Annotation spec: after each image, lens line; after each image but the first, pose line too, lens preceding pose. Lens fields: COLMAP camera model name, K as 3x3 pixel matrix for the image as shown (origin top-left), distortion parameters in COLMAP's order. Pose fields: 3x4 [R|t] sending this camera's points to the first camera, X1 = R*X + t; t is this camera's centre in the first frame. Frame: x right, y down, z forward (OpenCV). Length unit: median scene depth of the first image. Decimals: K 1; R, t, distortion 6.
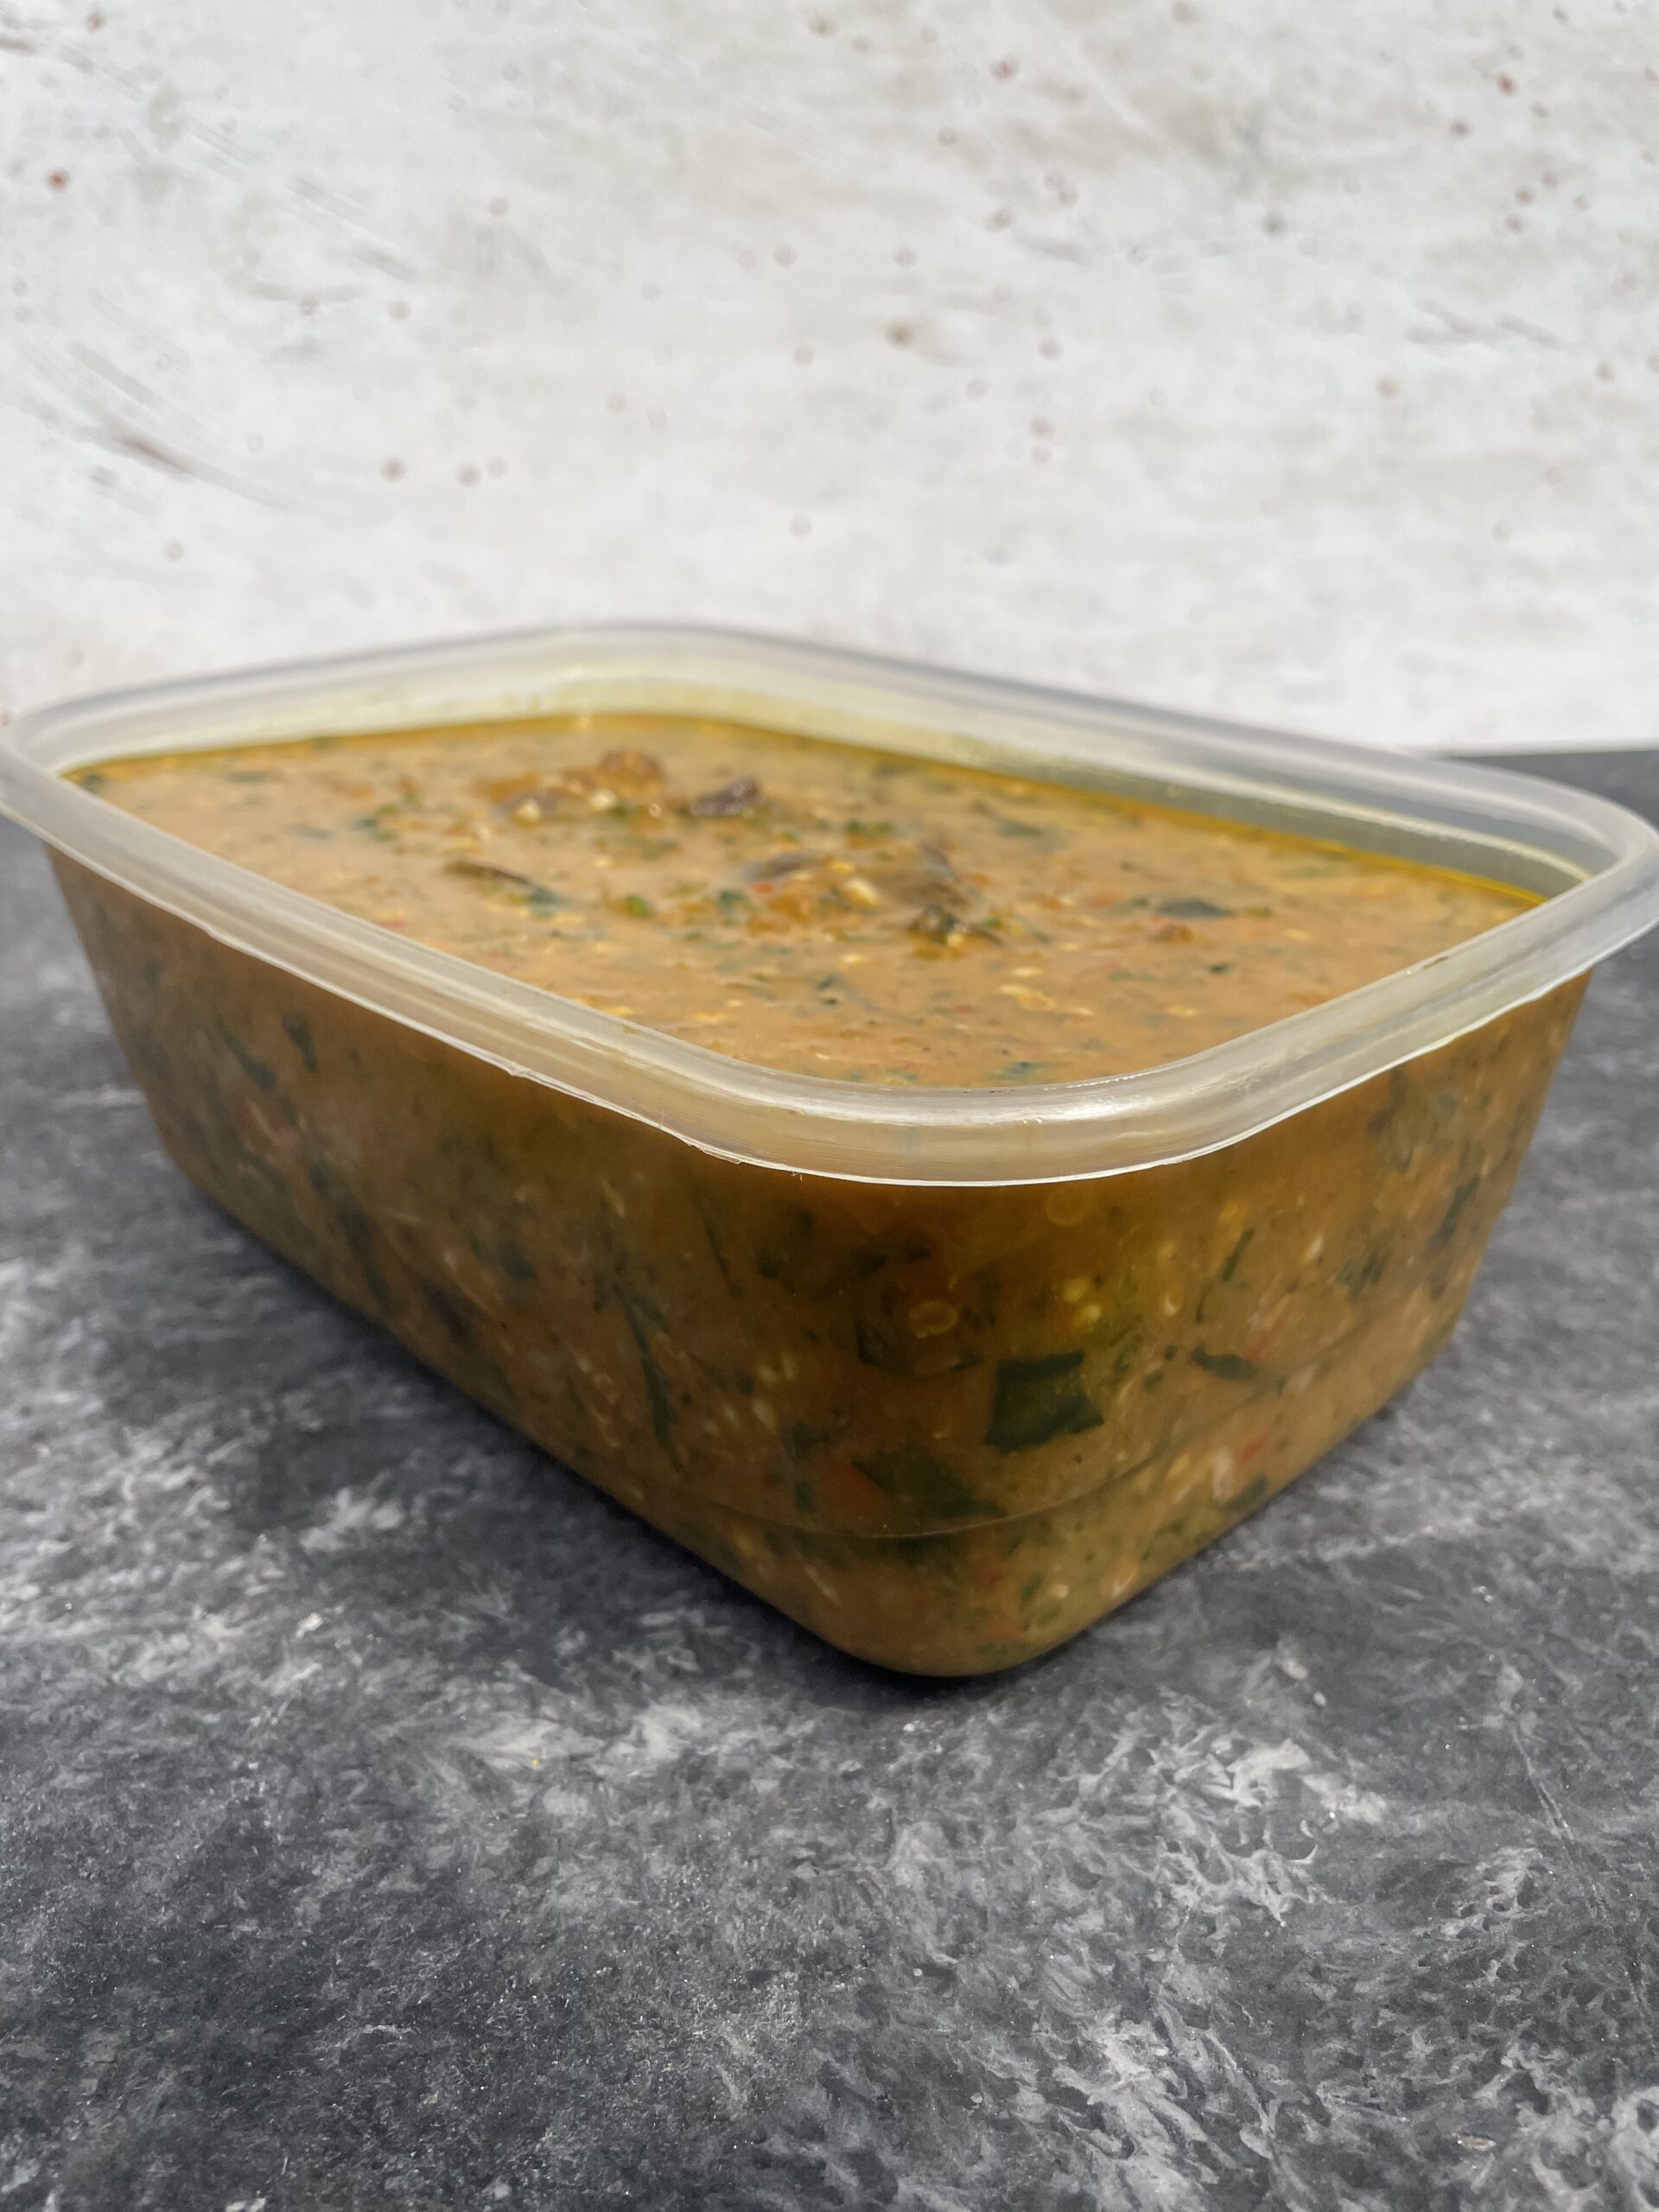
lens RADIAL K [[1779.8, 0, 791.7], [0, 1779.8, 1046.4], [0, 0, 1]] dist [0.067699, -0.108998]
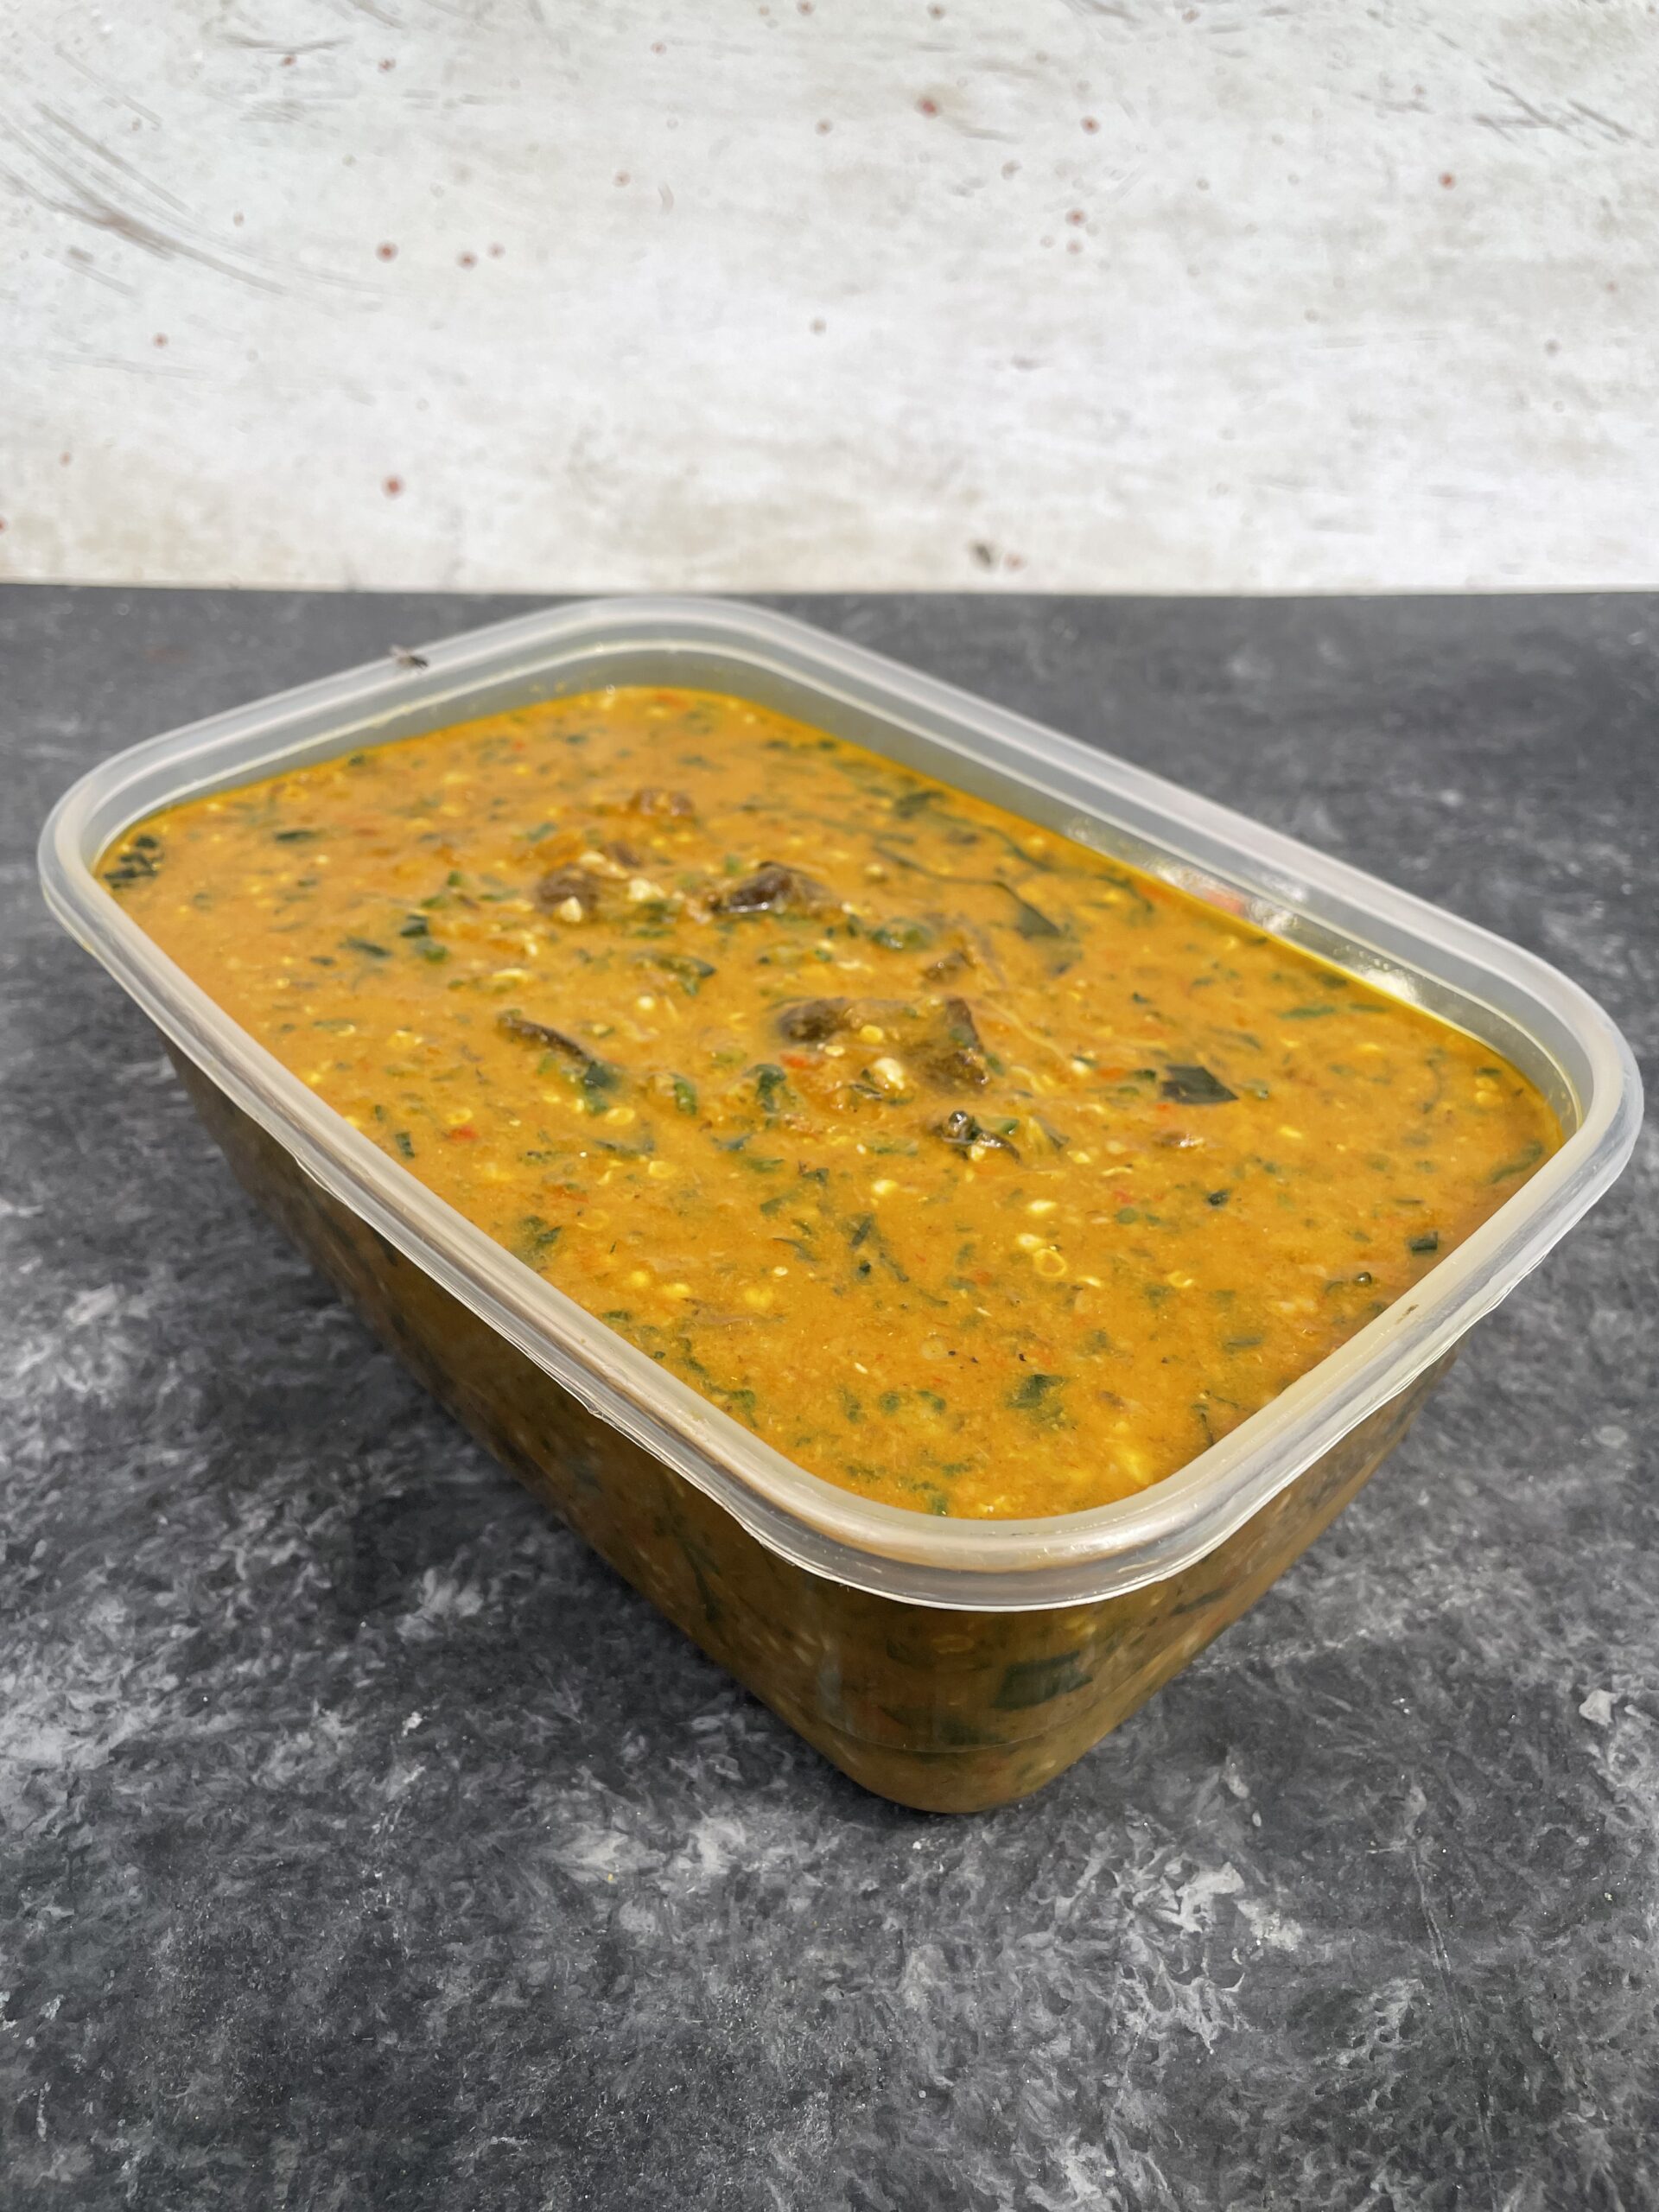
lens RADIAL K [[1779.8, 0, 787.9], [0, 1779.8, 1048.5], [0, 0, 1]] dist [0.067699, -0.108998]
pose [[0.999899, 0.012804, 0.006144, -0.036355], [-0.013903, 0.970738, 0.239739, -0.435324], [-0.002894, -0.239800, 0.970818, -0.049238]]
